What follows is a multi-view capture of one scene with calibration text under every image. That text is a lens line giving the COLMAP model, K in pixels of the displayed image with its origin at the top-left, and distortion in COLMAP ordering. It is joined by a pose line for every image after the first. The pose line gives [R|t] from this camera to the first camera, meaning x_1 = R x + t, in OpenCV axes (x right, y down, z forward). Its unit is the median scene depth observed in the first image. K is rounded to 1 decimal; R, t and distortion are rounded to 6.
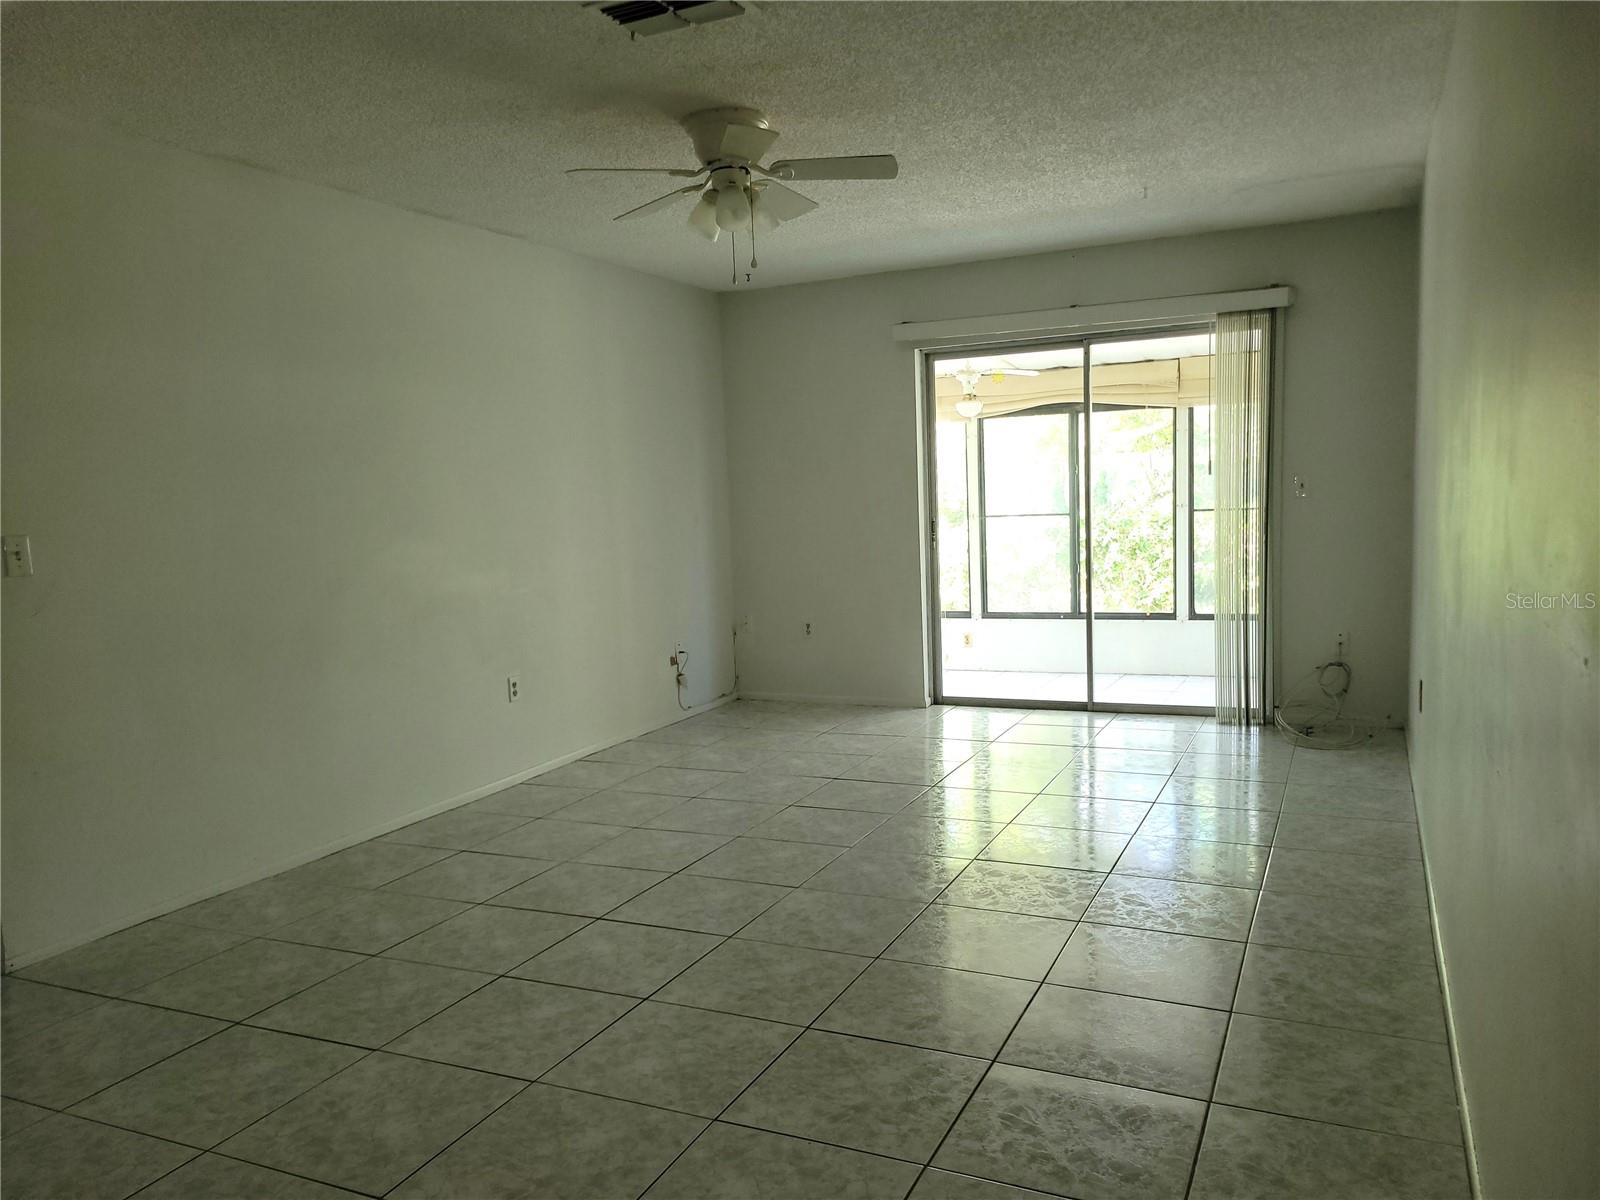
lens RADIAL K [[1204.0, 0, 792.2], [0, 1204.0, 617.1], [0, 0, 1]] dist [0.044807, -0.022634]
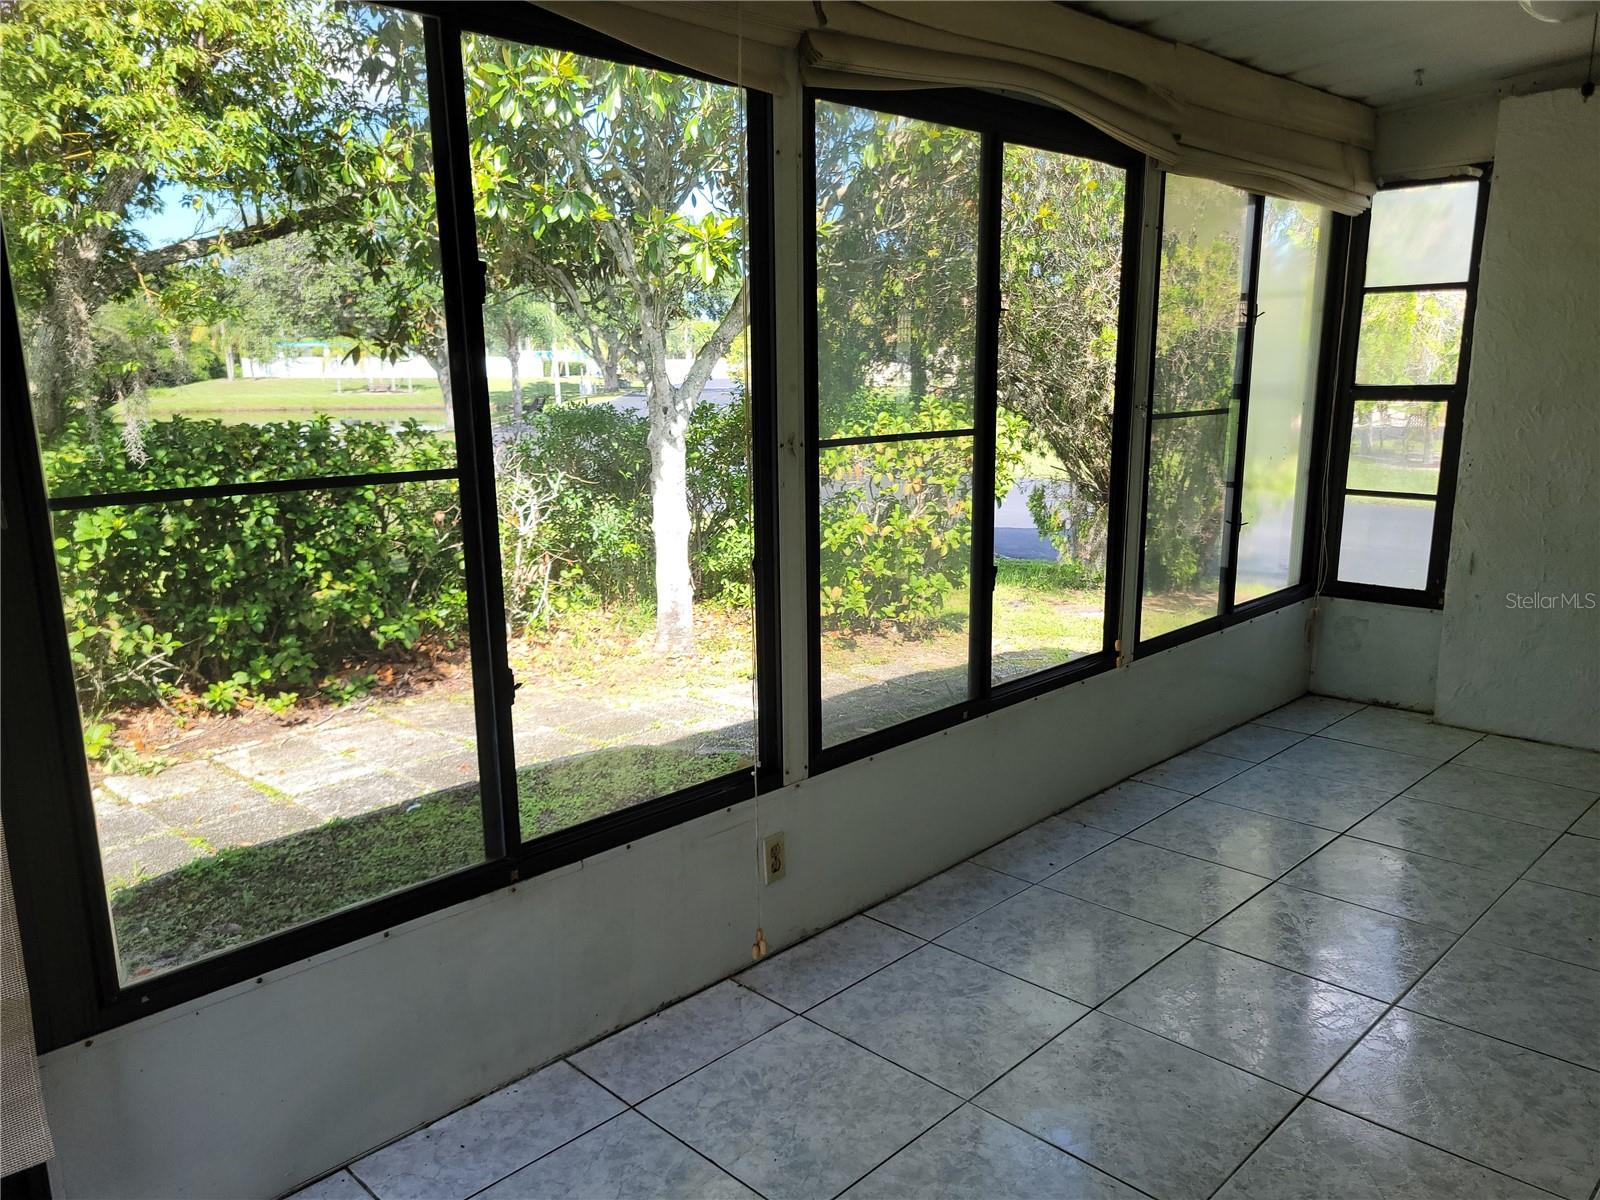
lens RADIAL K [[1204.0, 0, 792.2], [0, 1204.0, 617.1], [0, 0, 1]] dist [0.044807, -0.022634]
pose [[0.323667, -0.159423, 0.932644, -0.214466], [0.095370, 0.986180, 0.135477, -0.141252], [-0.941352, 0.045097, 0.334398, 1.565990]]
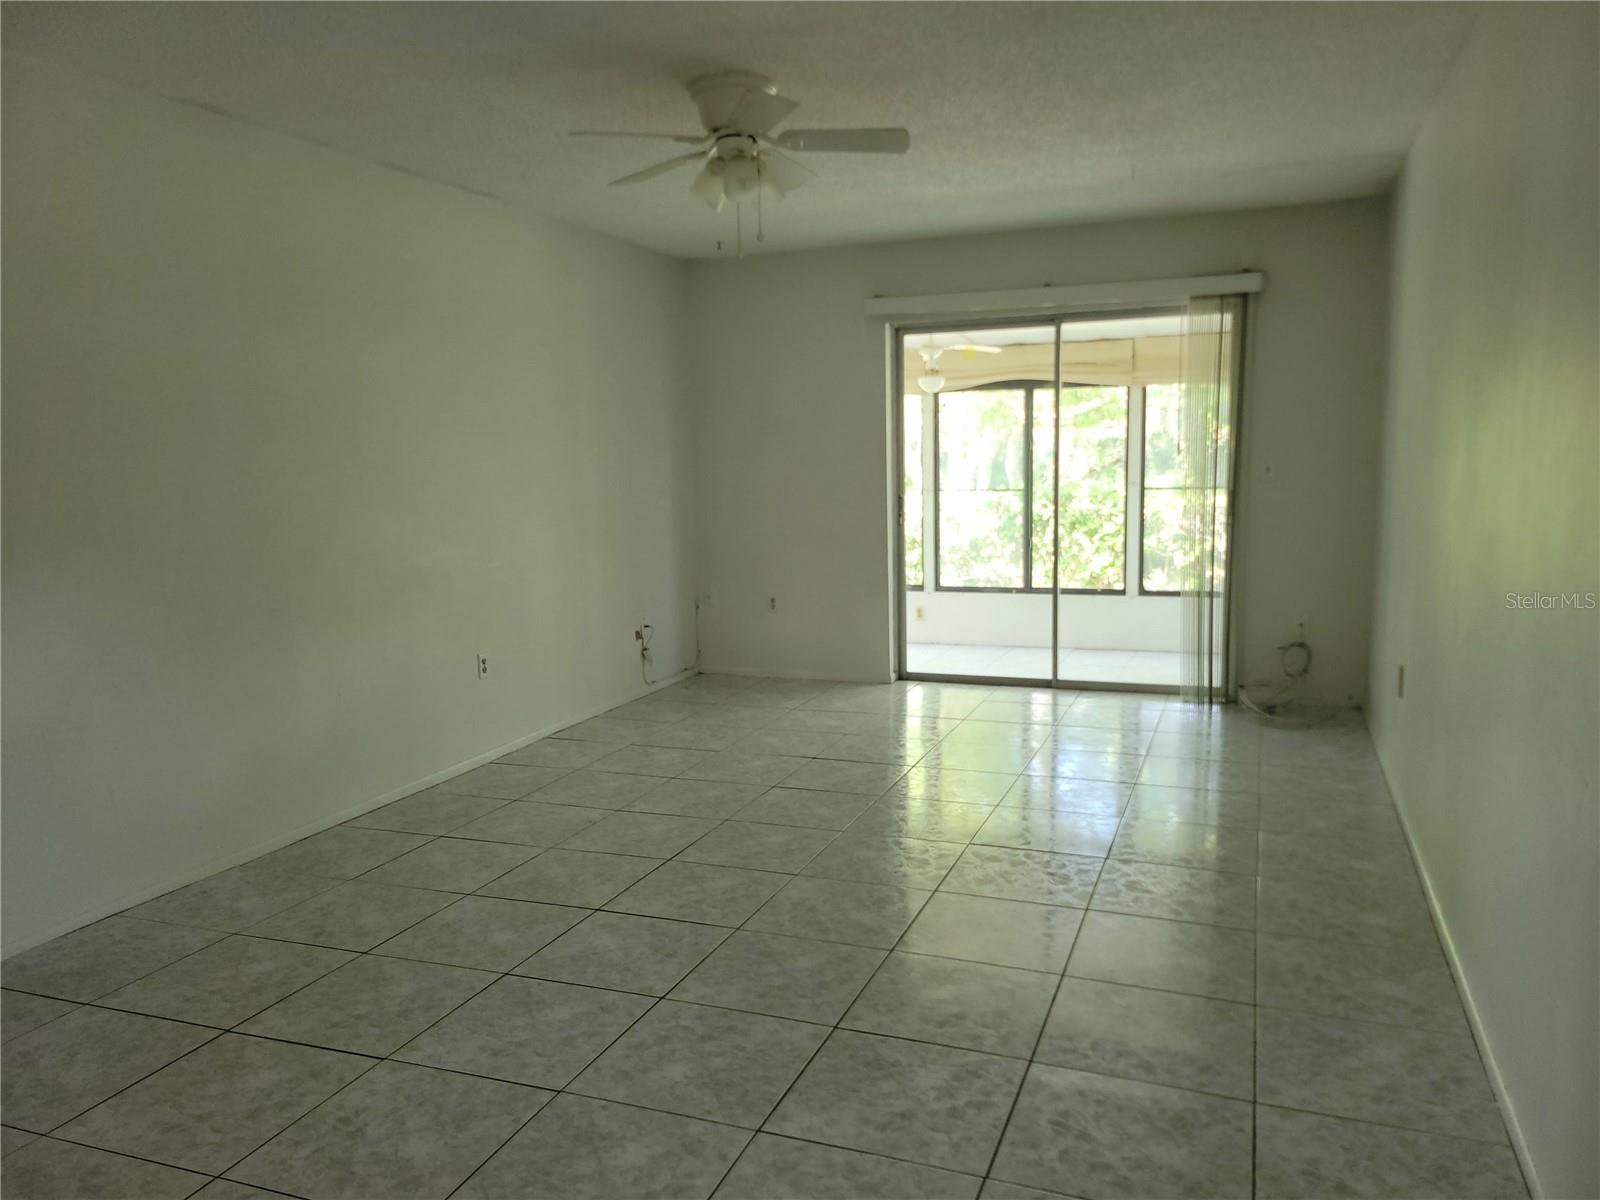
lens RADIAL K [[1194.1, 0, 797.6], [0, 1194.1, 602.6], [0, 0, 1]] dist [0.058169, -0.032306]
pose [[0.997386, 0.009370, 0.071648, -0.049165], [-0.010667, 0.999786, 0.017740, -0.011203], [-0.071466, -0.018458, 0.997272, 0.021516]]
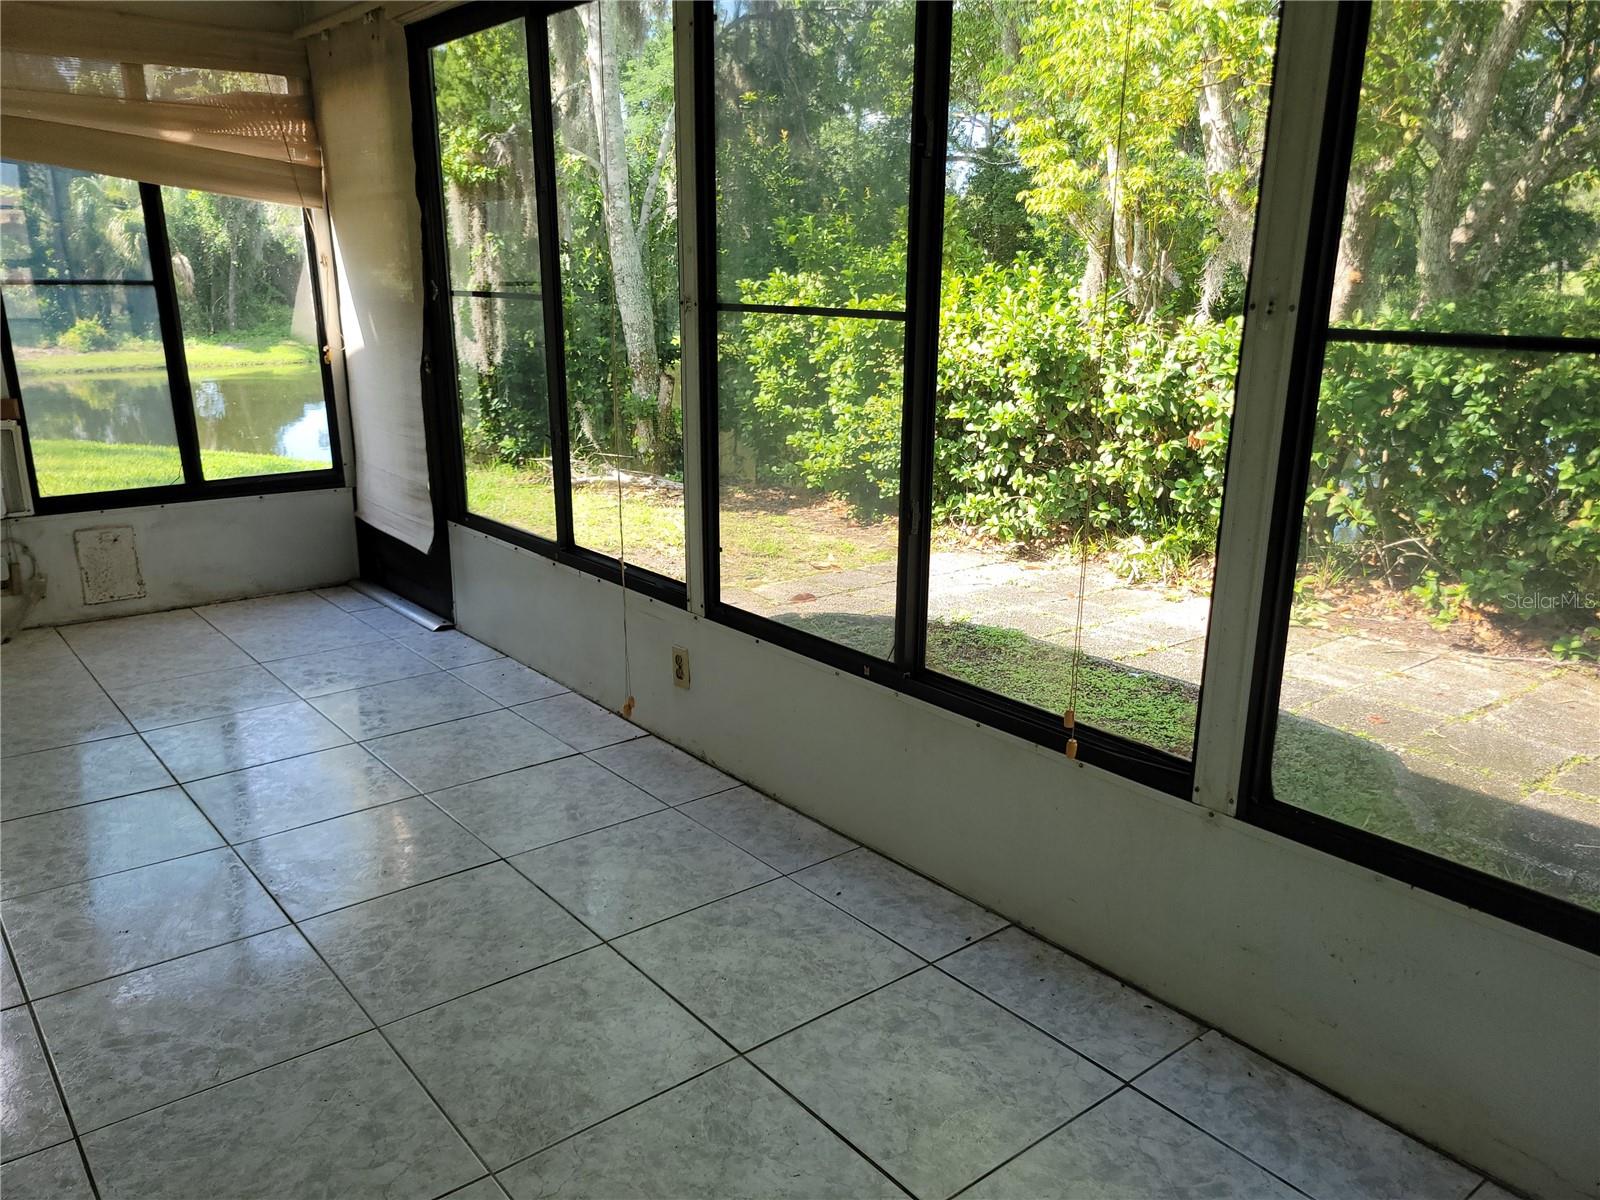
lens RADIAL K [[1198.8, 0, 805.2], [0, 1198.8, 627.1], [0, 0, 1]] dist [0.056062, -0.035553]
pose [[0.906547, 0.163594, -0.389114, 0.545307], [-0.085735, 0.973989, 0.209749, -0.120253], [0.413306, -0.156786, 0.896993, 1.237590]]
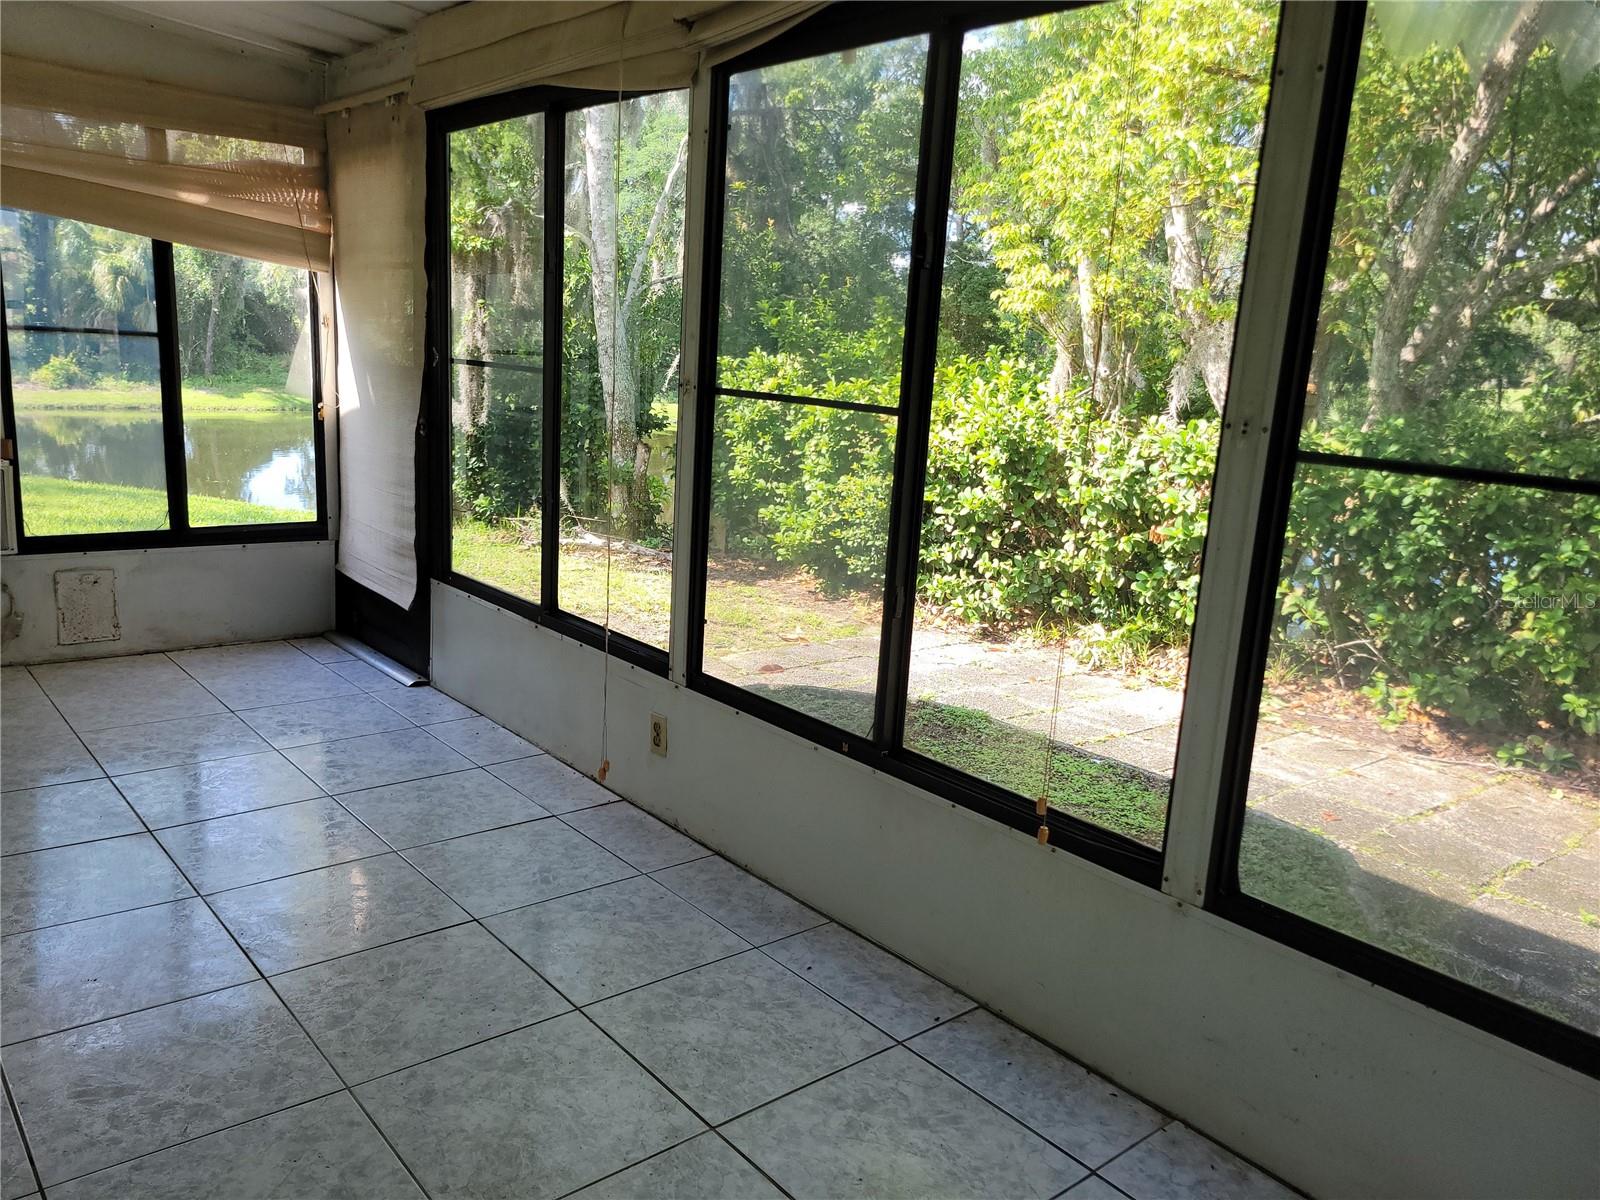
lens RADIAL K [[1194.1, 0, 797.6], [0, 1194.1, 602.6], [0, 0, 1]] dist [0.058169, -0.032306]
pose [[0.909914, 0.176940, -0.375165, 0.539466], [-0.137181, 0.981926, 0.130394, -0.124454], [0.391456, -0.067182, 0.917741, 1.220615]]
